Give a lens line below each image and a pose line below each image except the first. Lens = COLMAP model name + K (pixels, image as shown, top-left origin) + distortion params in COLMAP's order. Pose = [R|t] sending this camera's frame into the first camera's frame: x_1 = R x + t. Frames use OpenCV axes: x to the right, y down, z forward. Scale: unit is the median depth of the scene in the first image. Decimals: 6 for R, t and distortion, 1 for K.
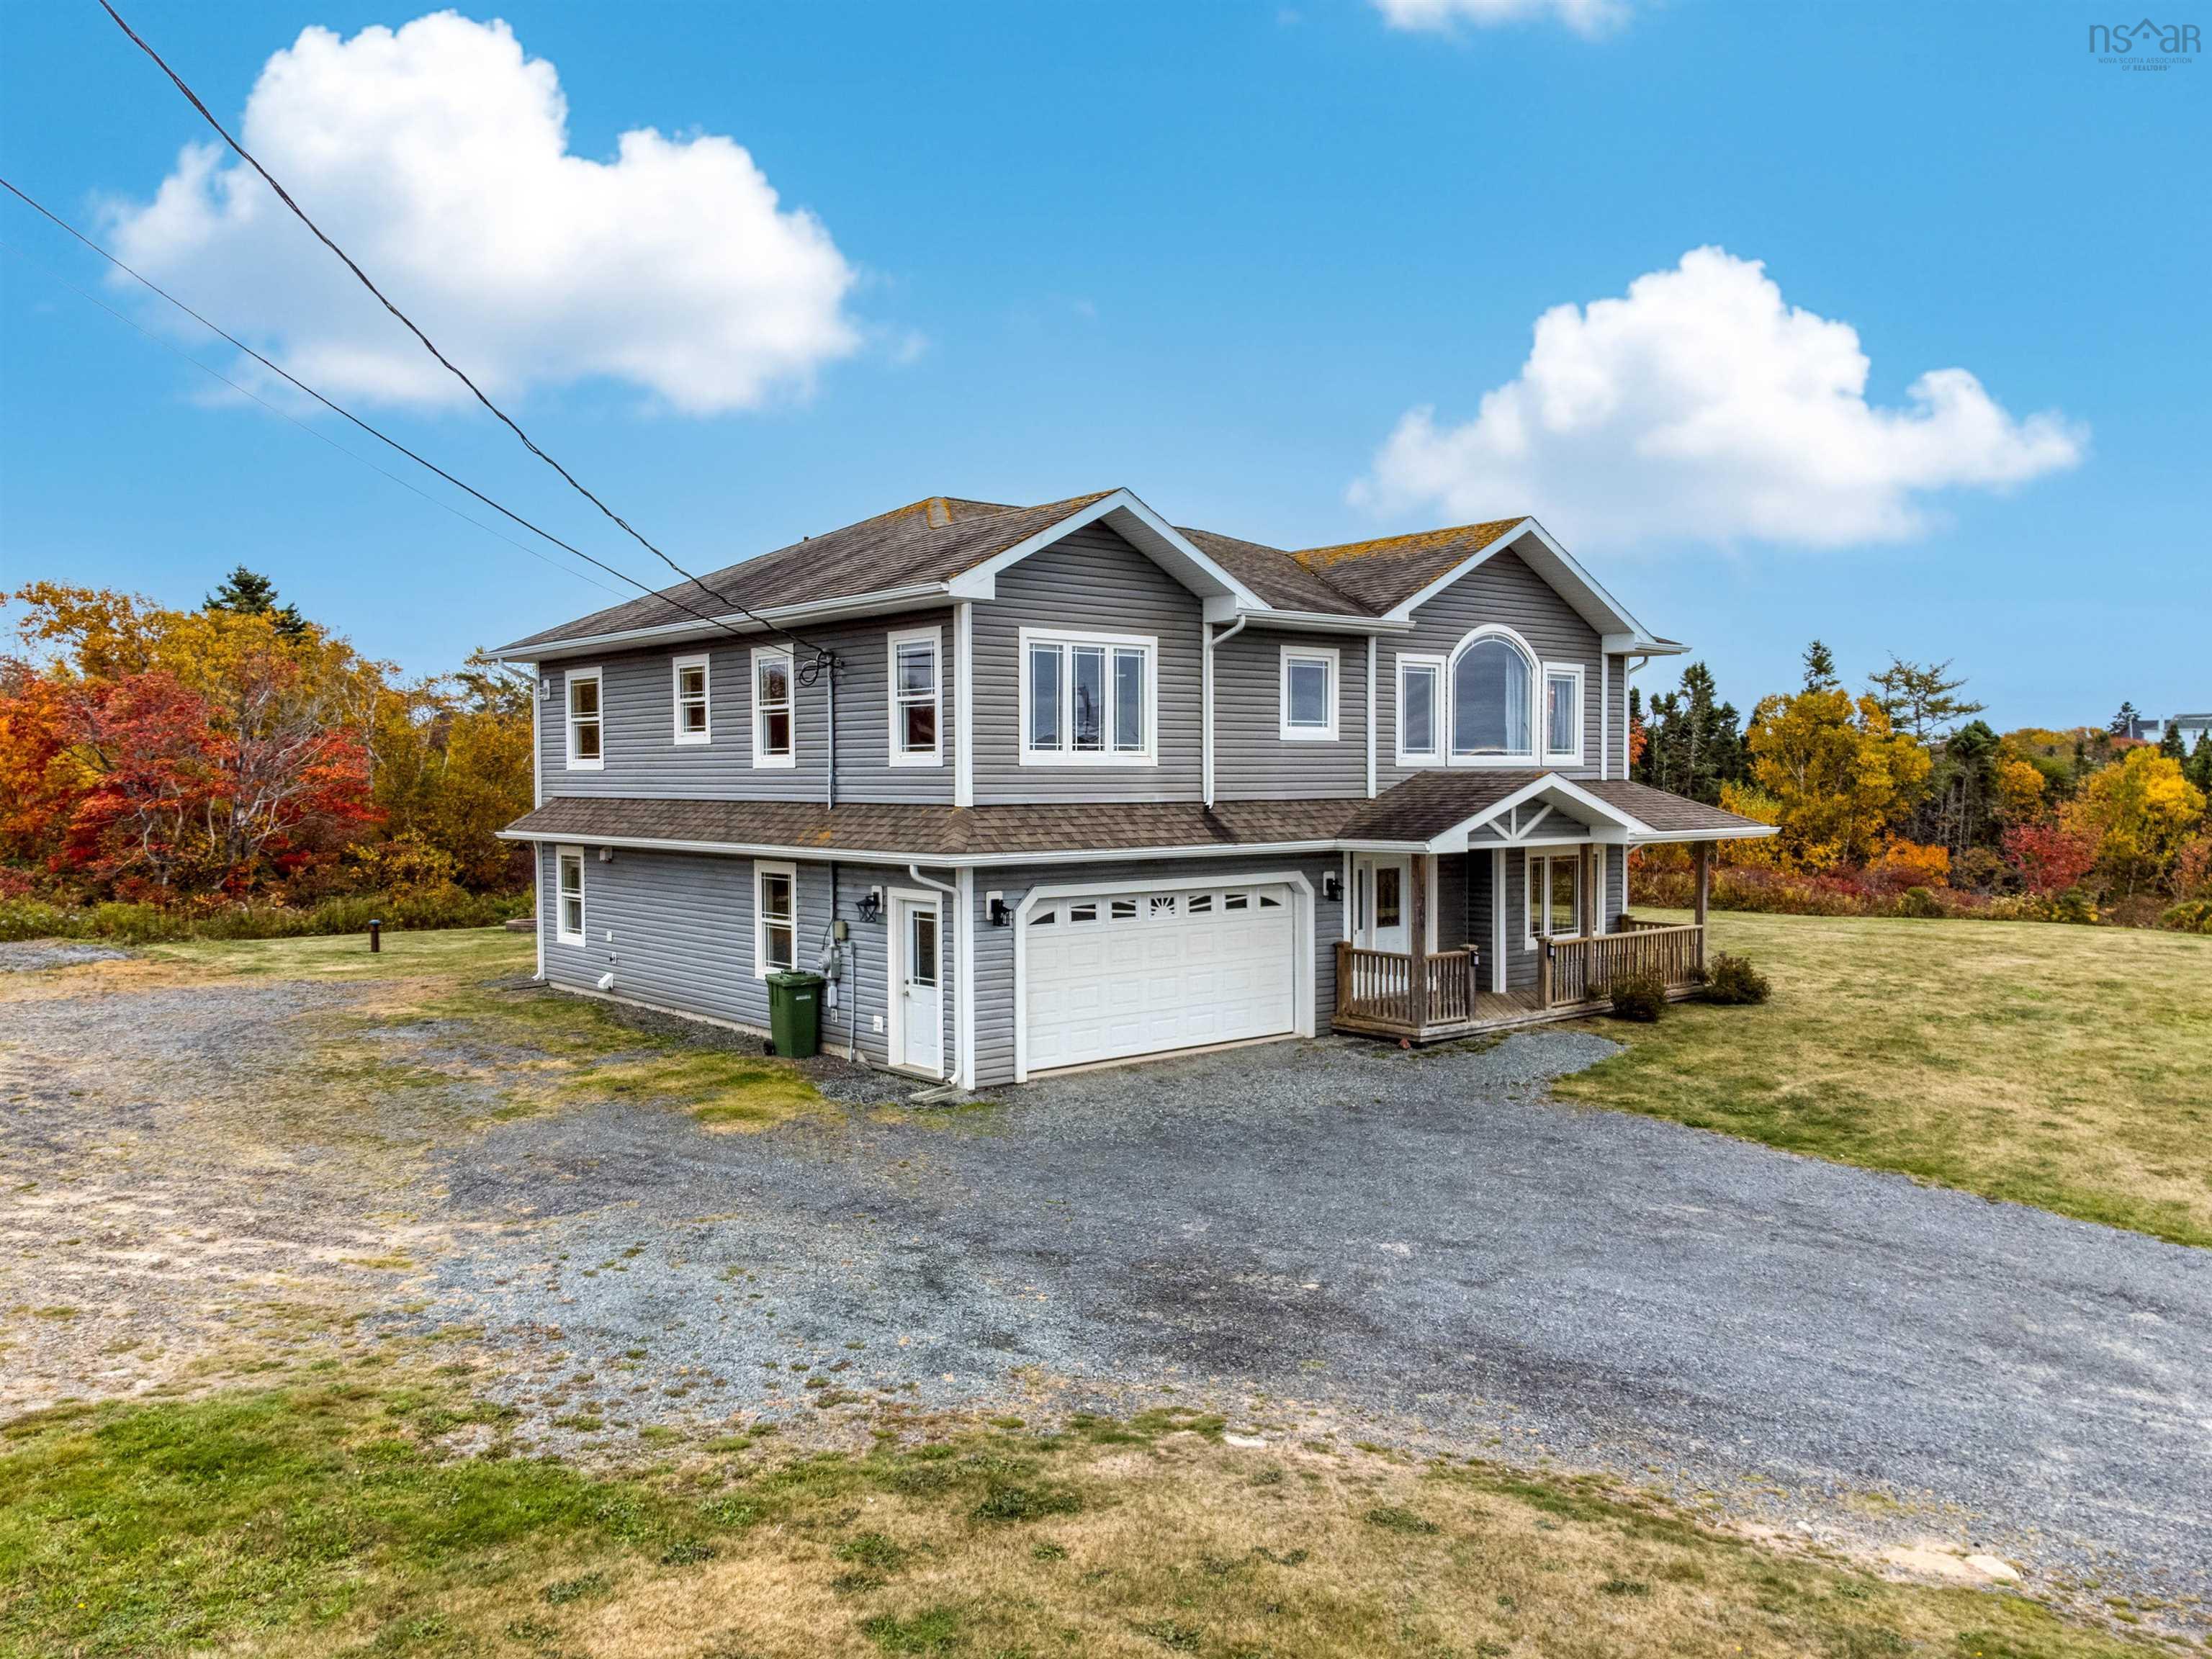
lens RADIAL K [[1729.3, 0, 1109.4], [0, 1729.3, 832.7], [0, 0, 1]] dist [0.001649, 0.000533]
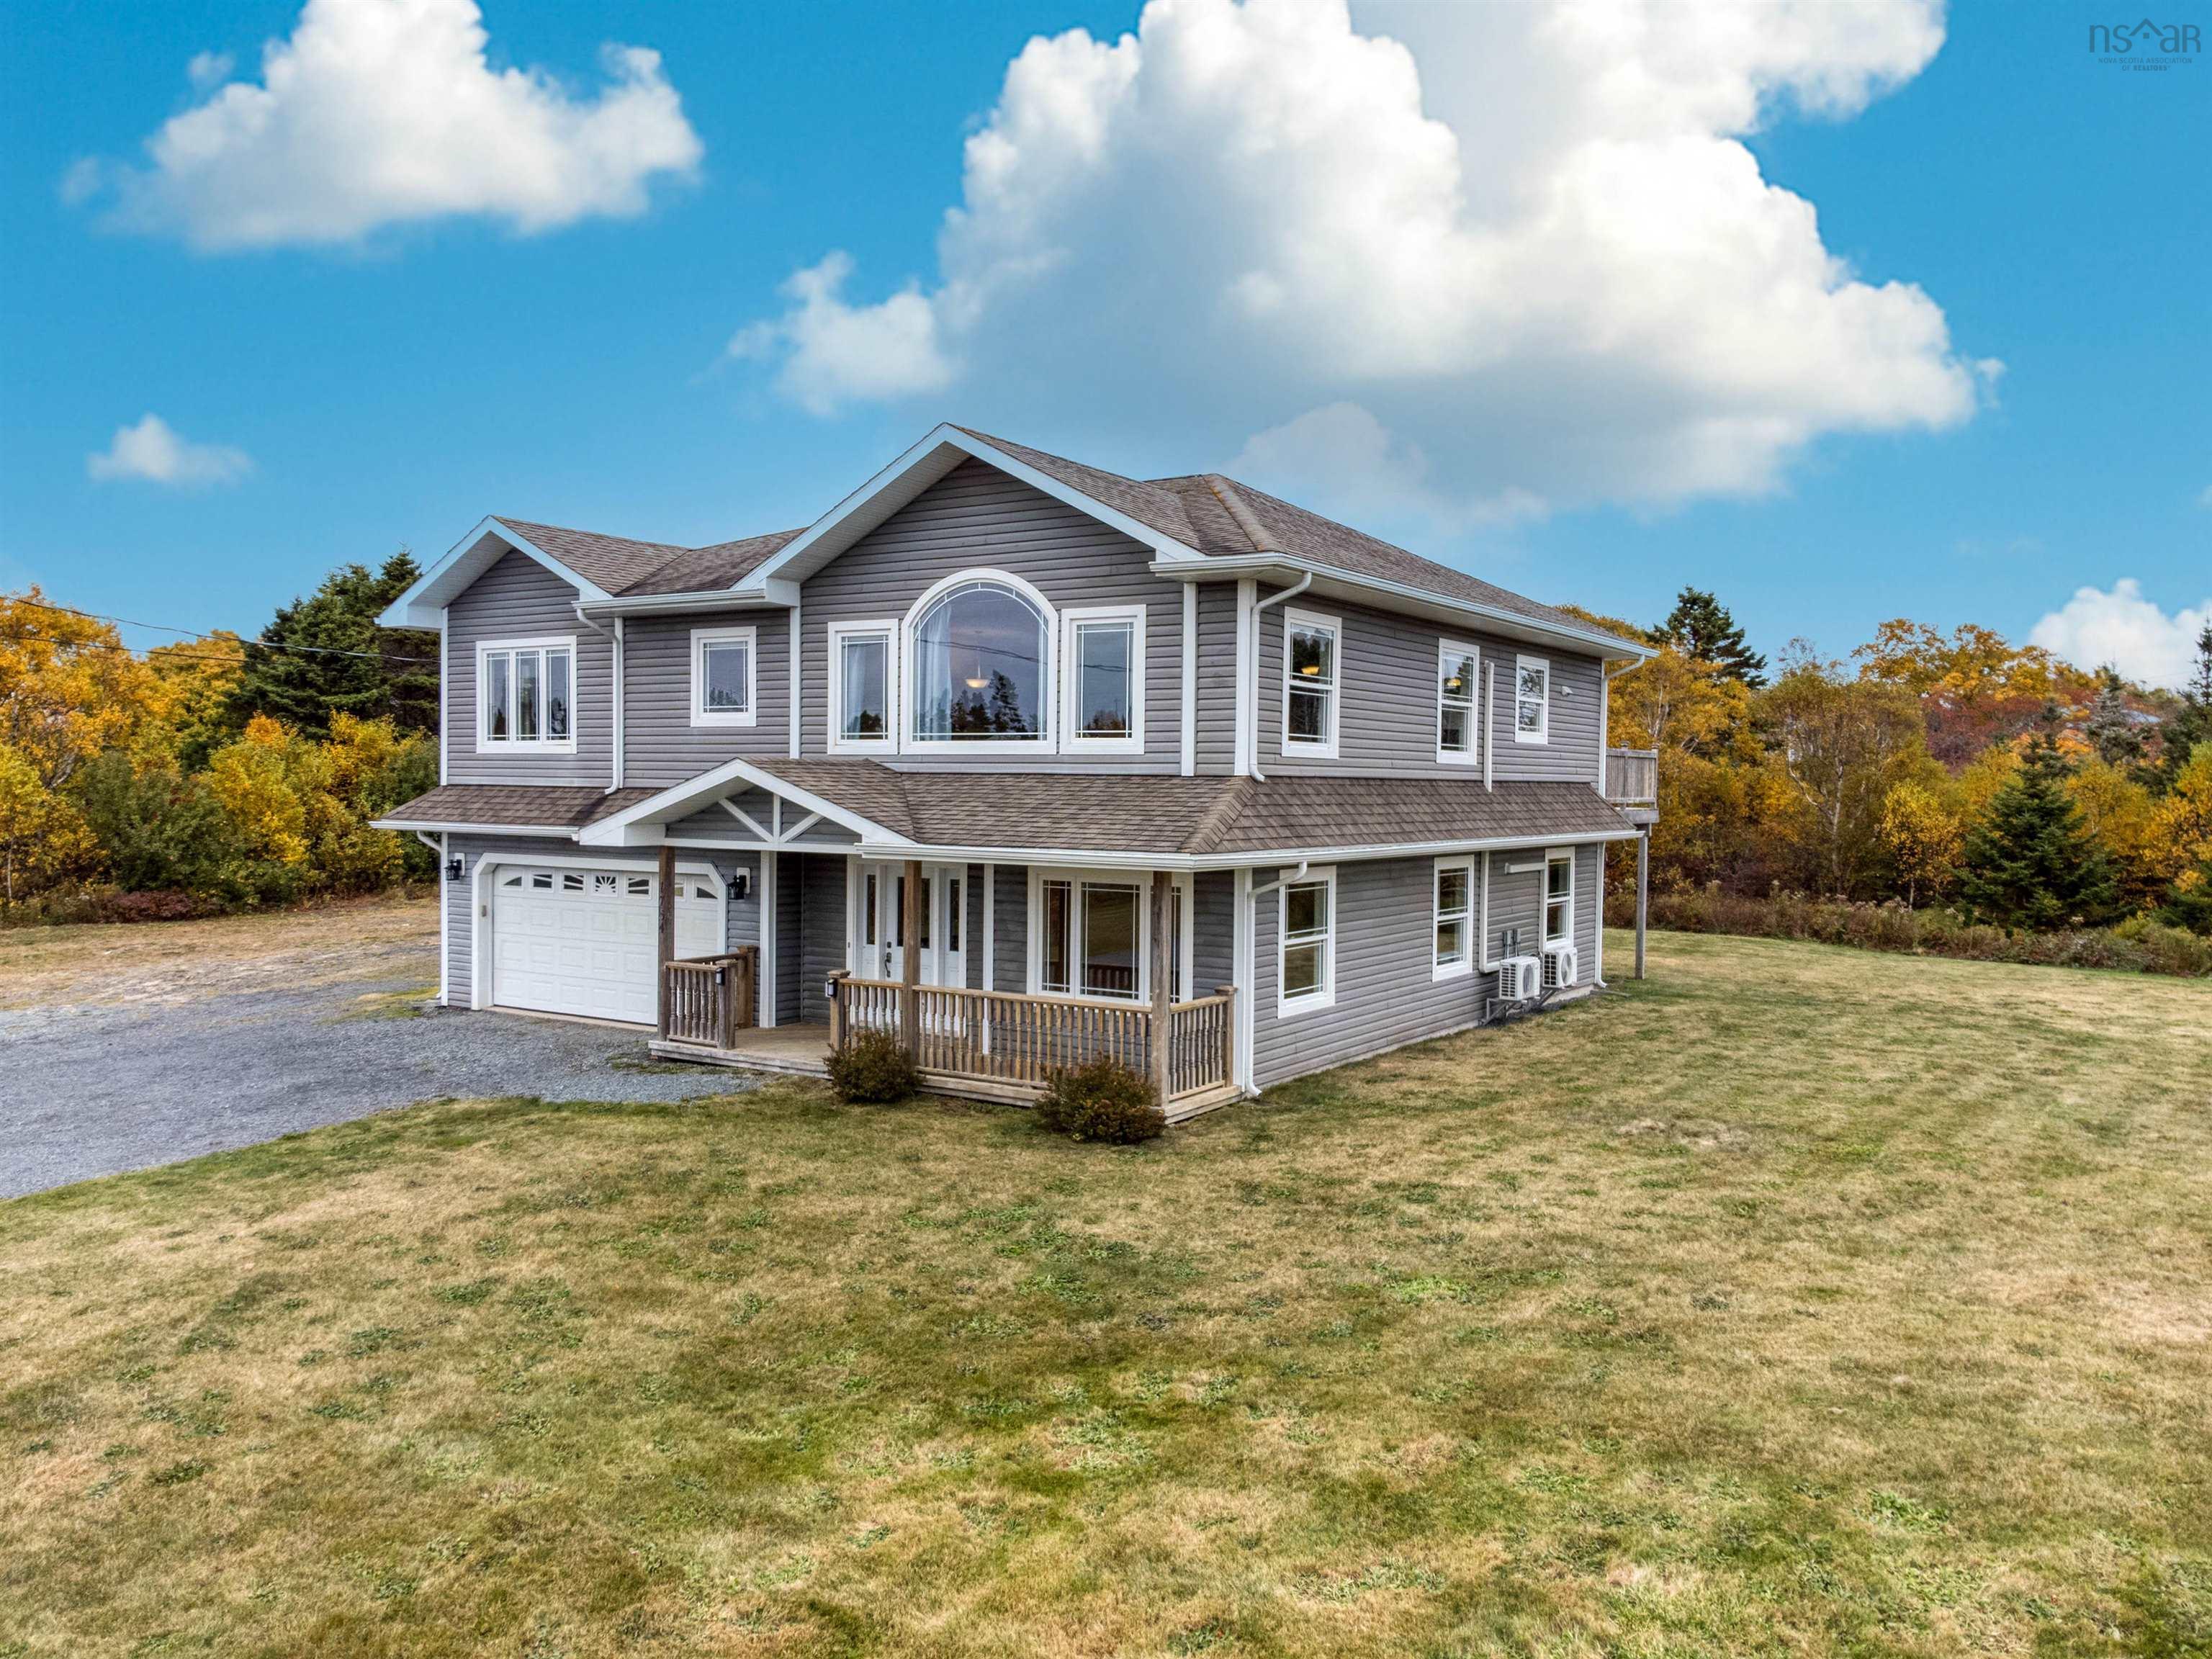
lens RADIAL K [[1729.3, 0, 1109.4], [0, 1729.3, 832.7], [0, 0, 1]] dist [0.001649, 0.000533]
pose [[0.274246, 0.034412, -0.961044, 1.177326], [-0.047057, 0.998643, 0.022331, -0.028960], [0.960508, 0.039099, 0.275493, 1.024917]]
